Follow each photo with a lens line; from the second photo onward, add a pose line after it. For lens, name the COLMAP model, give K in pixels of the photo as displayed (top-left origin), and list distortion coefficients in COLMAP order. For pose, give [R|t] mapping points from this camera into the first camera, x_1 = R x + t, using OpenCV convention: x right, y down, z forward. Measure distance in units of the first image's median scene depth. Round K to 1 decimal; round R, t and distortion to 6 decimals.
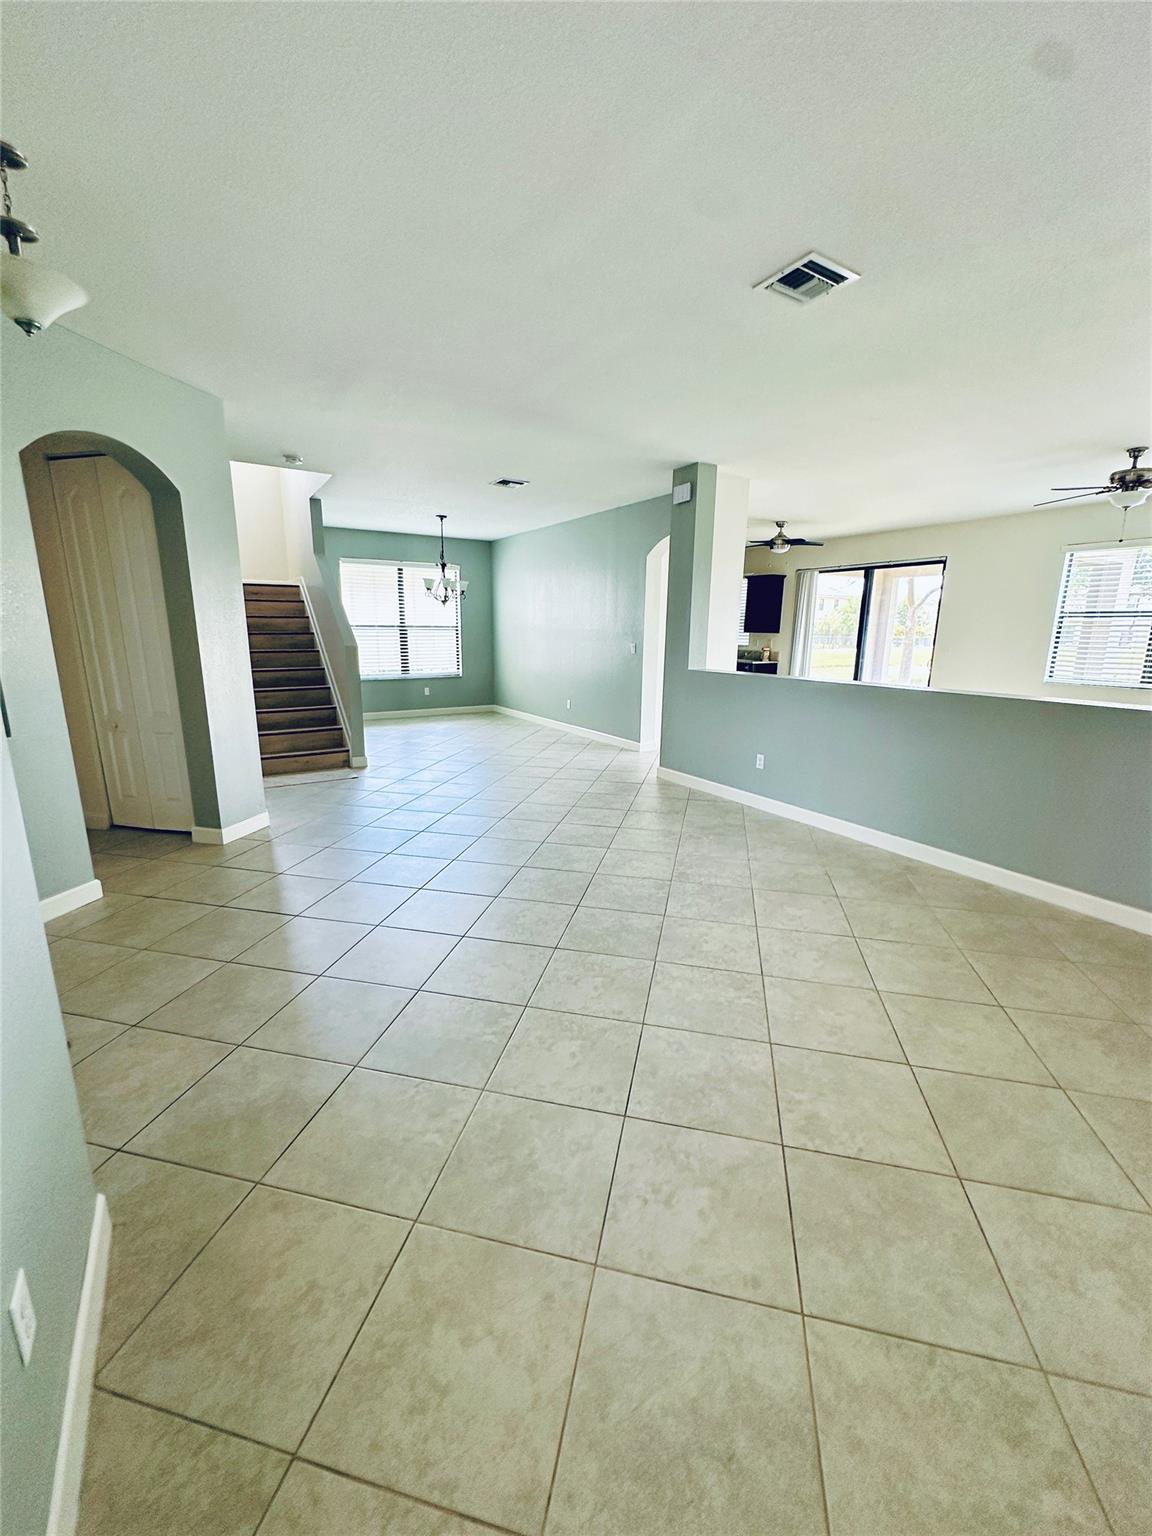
lens RADIAL K [[614.2, 0, 573.5], [0, 614.2, 767.3], [0, 0, 1]] dist [-0.001844, 0.001111]
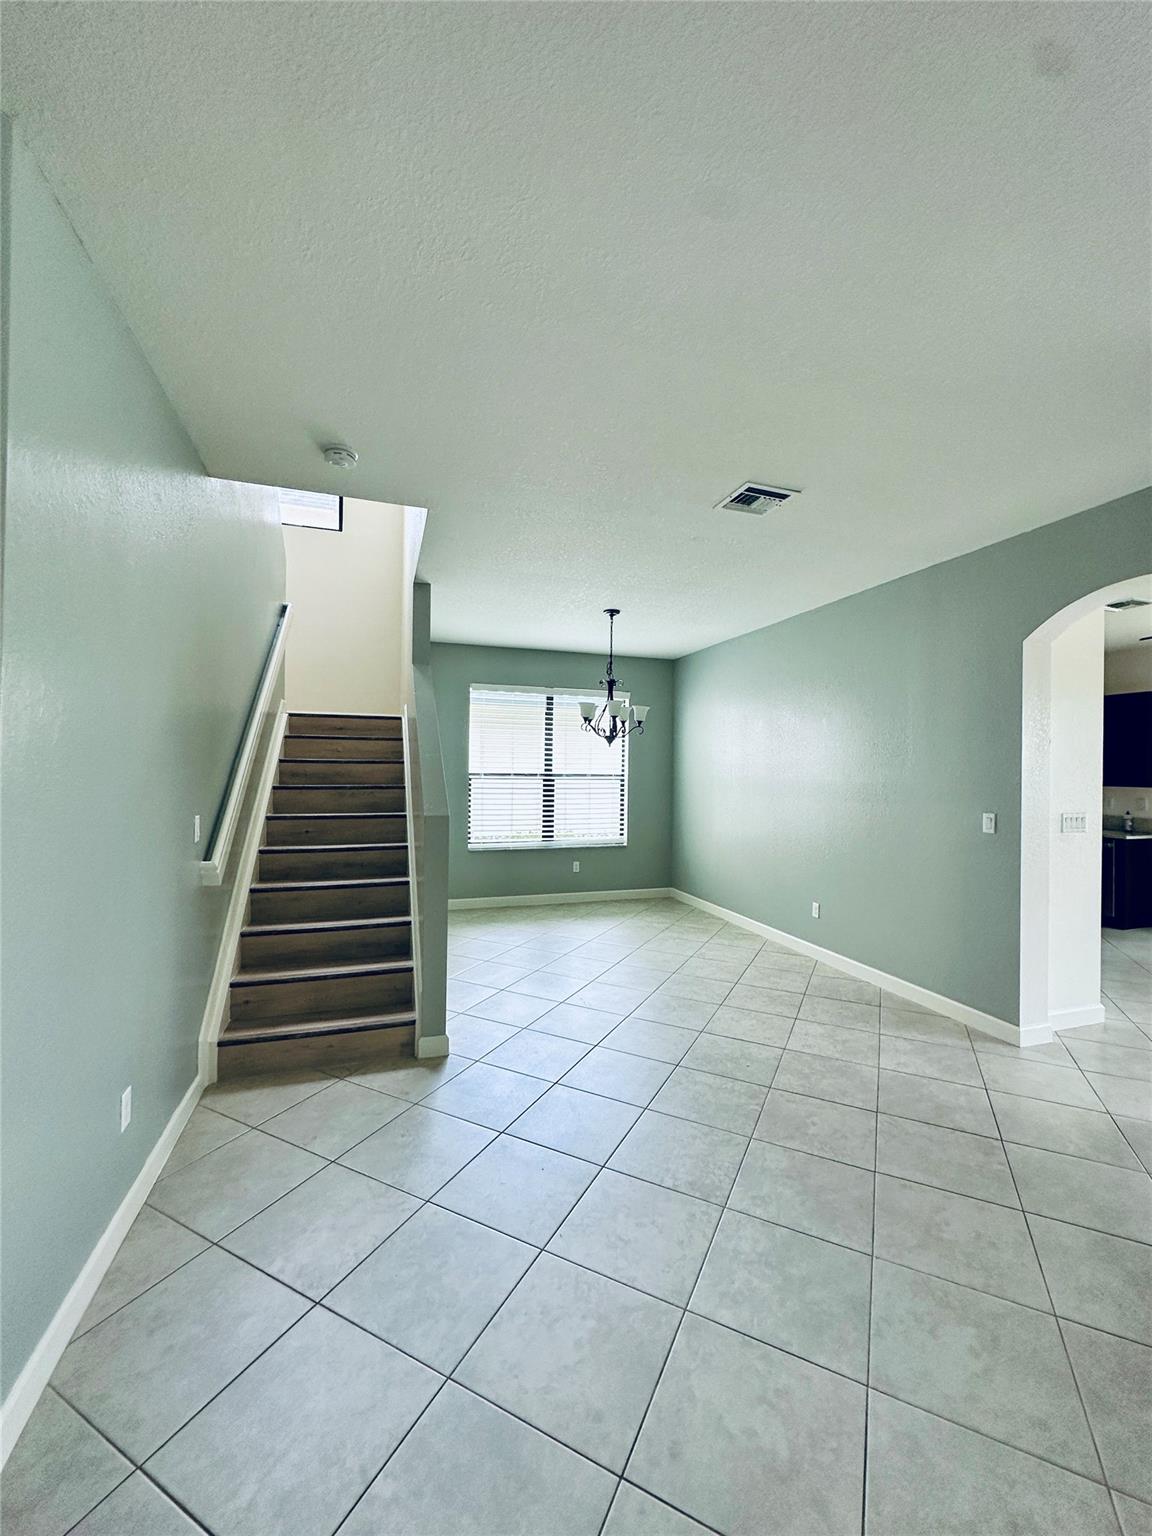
lens RADIAL K [[614.2, 0, 575.0], [0, 614.2, 769.4], [0, 0, 1]] dist [-0.001844, 0.001111]
pose [[0.971234, 0.001254, -0.238124, -0.111822], [-0.055150, 0.973982, -0.219813, -0.114828], [0.231653, 0.226623, 0.946033, 0.471551]]
